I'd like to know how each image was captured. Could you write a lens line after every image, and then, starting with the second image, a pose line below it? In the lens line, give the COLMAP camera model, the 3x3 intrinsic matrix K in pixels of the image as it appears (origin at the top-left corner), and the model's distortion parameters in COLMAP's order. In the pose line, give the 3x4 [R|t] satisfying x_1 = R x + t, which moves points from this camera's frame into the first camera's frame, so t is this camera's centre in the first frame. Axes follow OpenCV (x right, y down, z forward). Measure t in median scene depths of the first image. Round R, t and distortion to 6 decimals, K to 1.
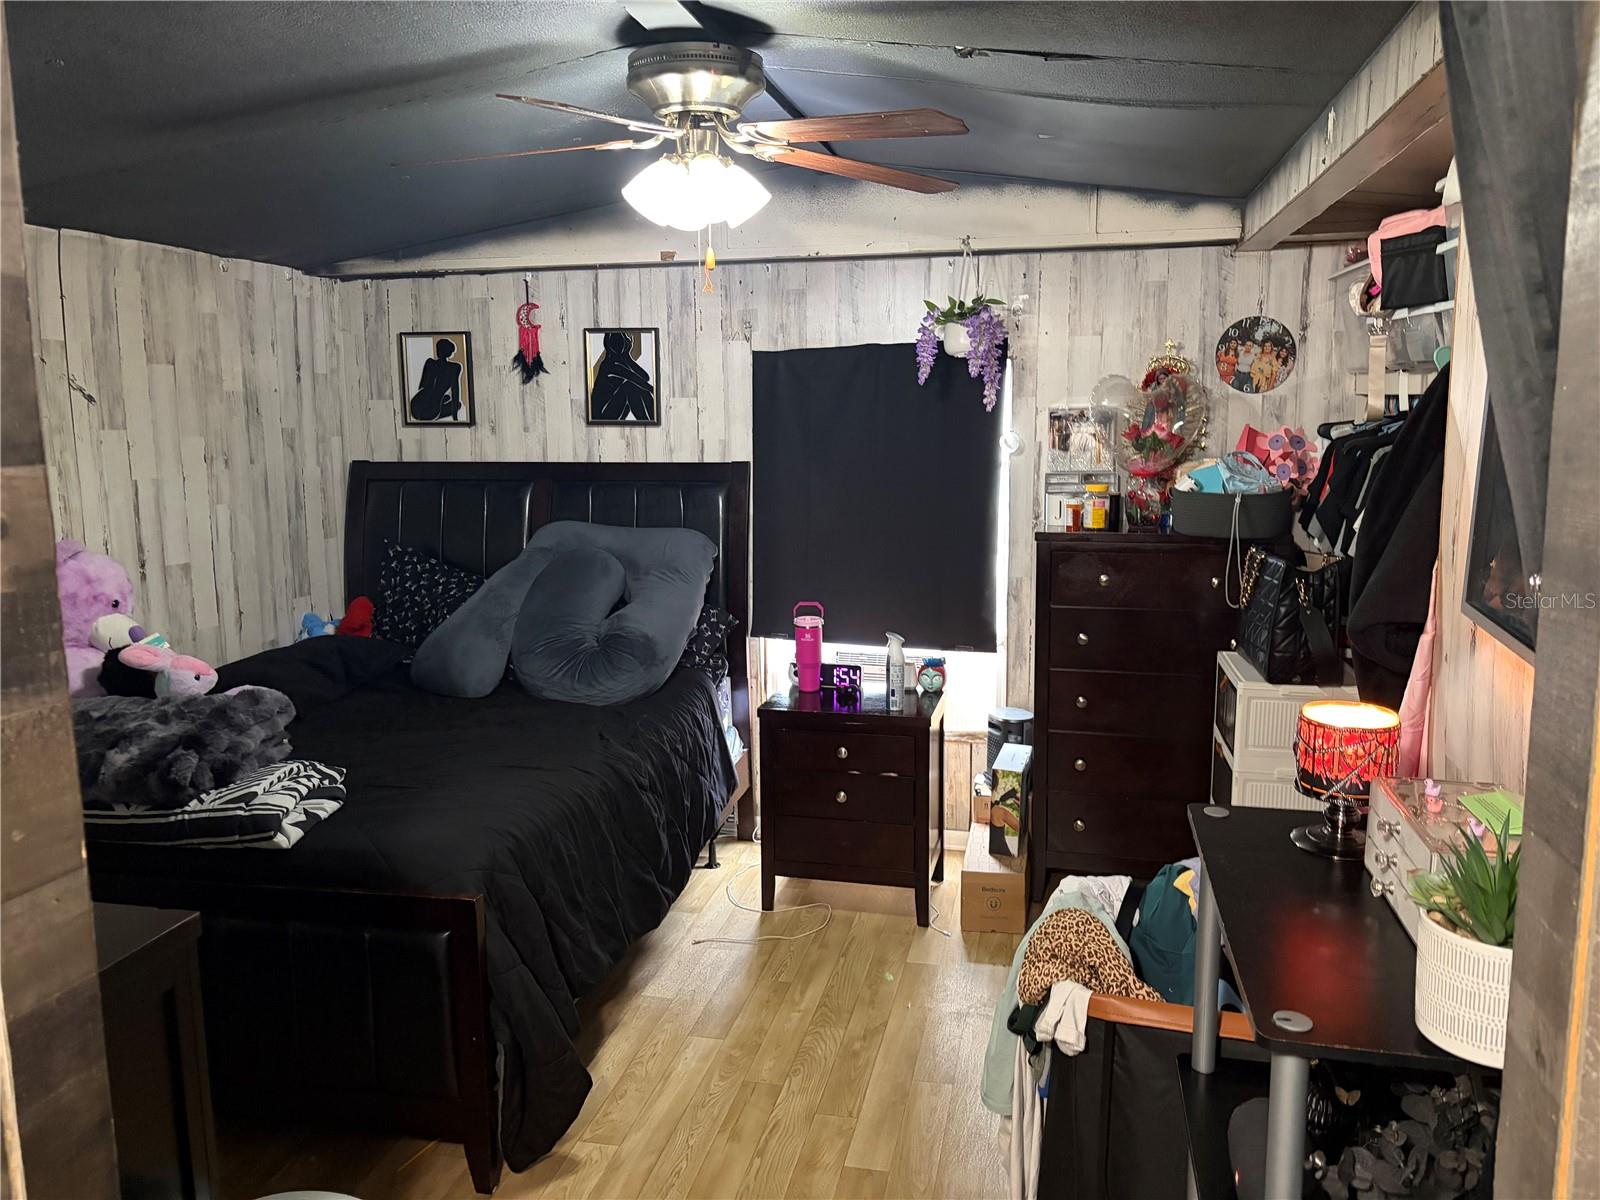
lens RADIAL K [[1196.9, 0, 797.0], [0, 1196.9, 575.9], [0, 0, 1]] dist [0.226739, -0.423764]
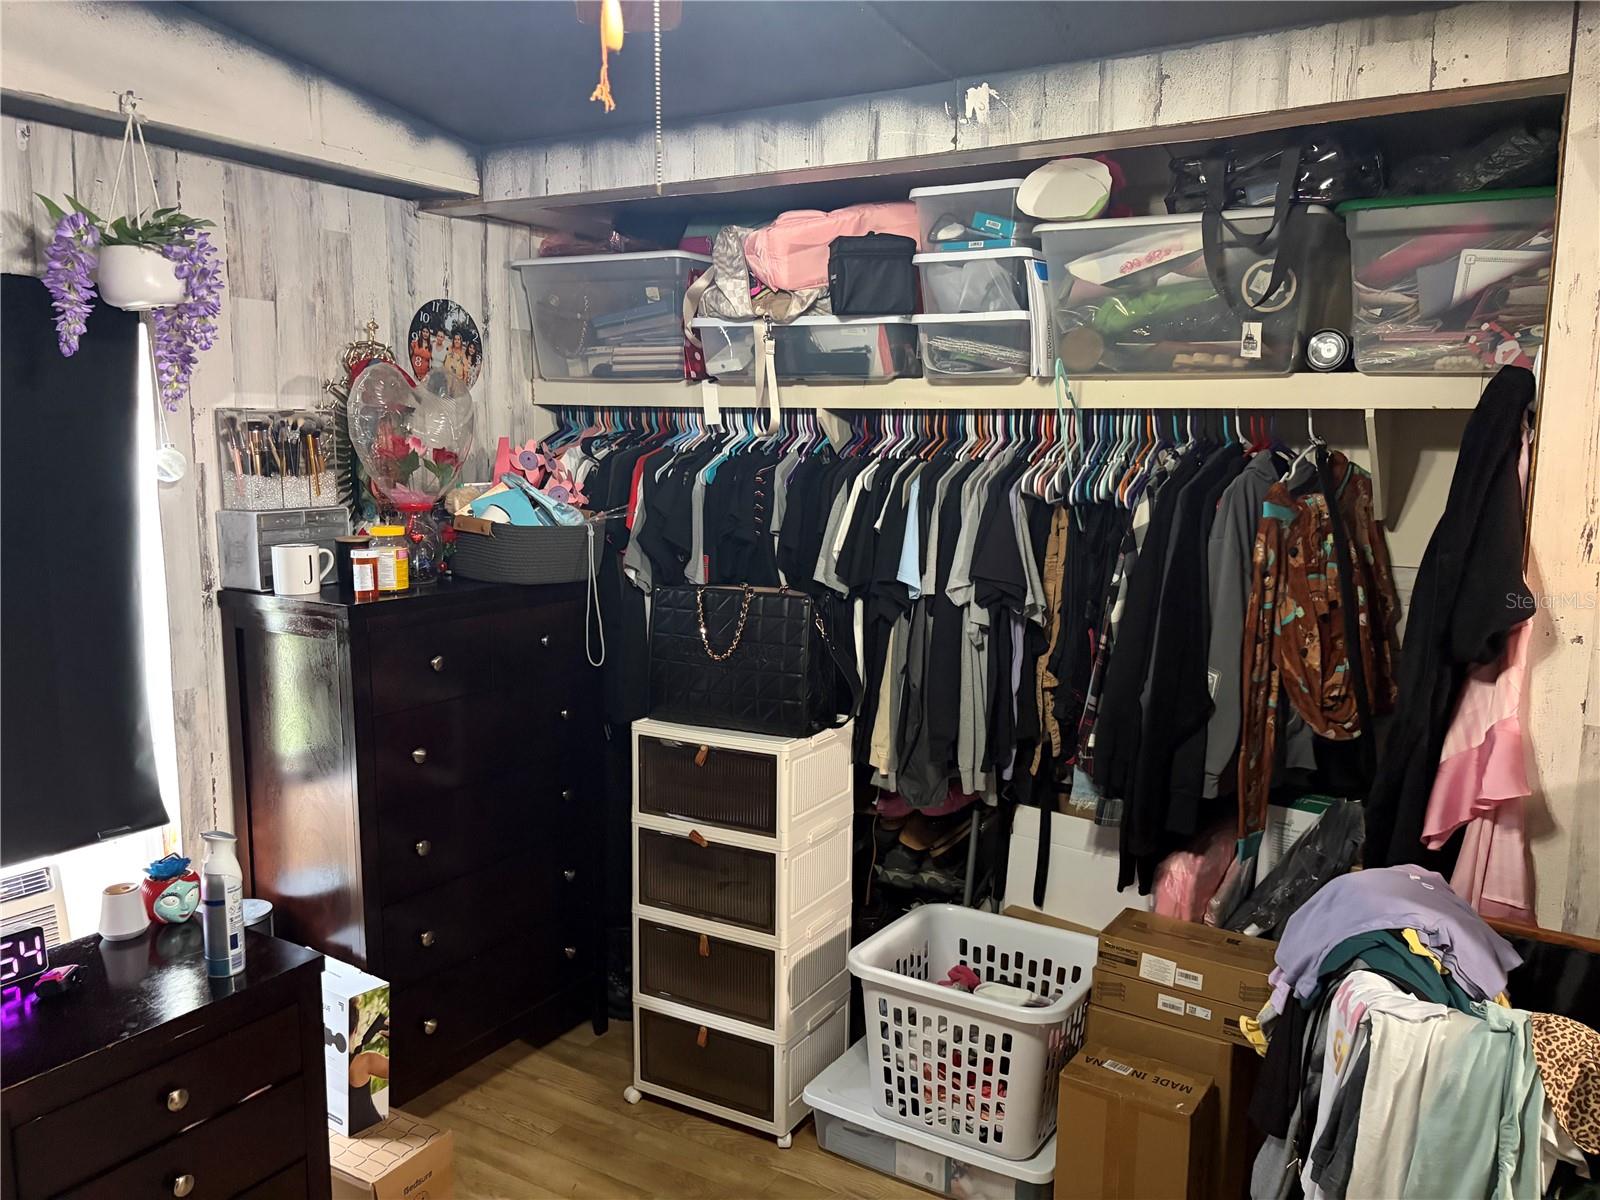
lens RADIAL K [[1266.7, 0, 772.3], [0, 1266.7, 600.1], [0, 0, 1]] dist [0.026798, -0.003327]
pose [[0.302407, -0.122898, 0.945223, -0.344302], [0.117701, 0.988878, 0.090918, -0.070737], [-0.945884, 0.083760, 0.313509, 0.560364]]
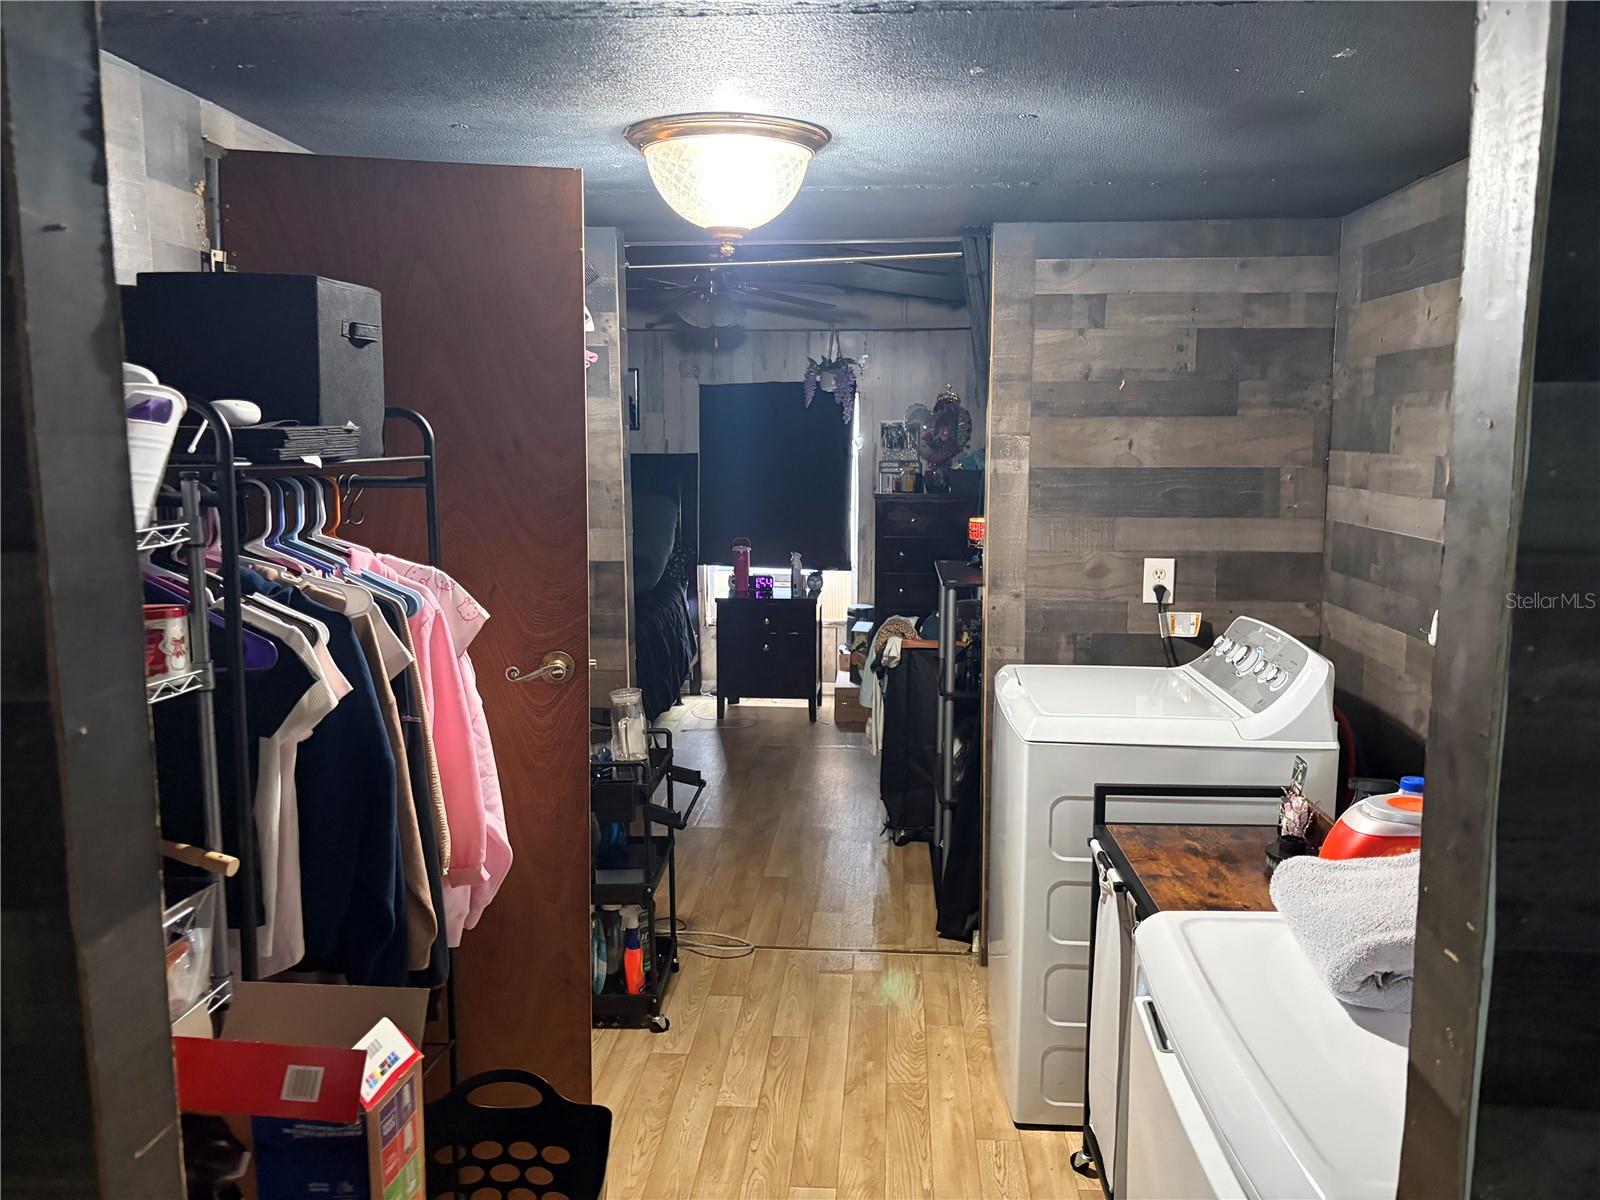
lens RADIAL K [[1226.9, 0, 800.0], [0, 1226.9, 600.0], [0, 0, 1]] dist [0.018582, -0.049099]
pose [[0.989285, -0.012583, 0.145457, -0.160463], [0.011112, 0.999879, 0.010918, 0.091800], [-0.145577, -0.009184, 0.989304, -0.700072]]
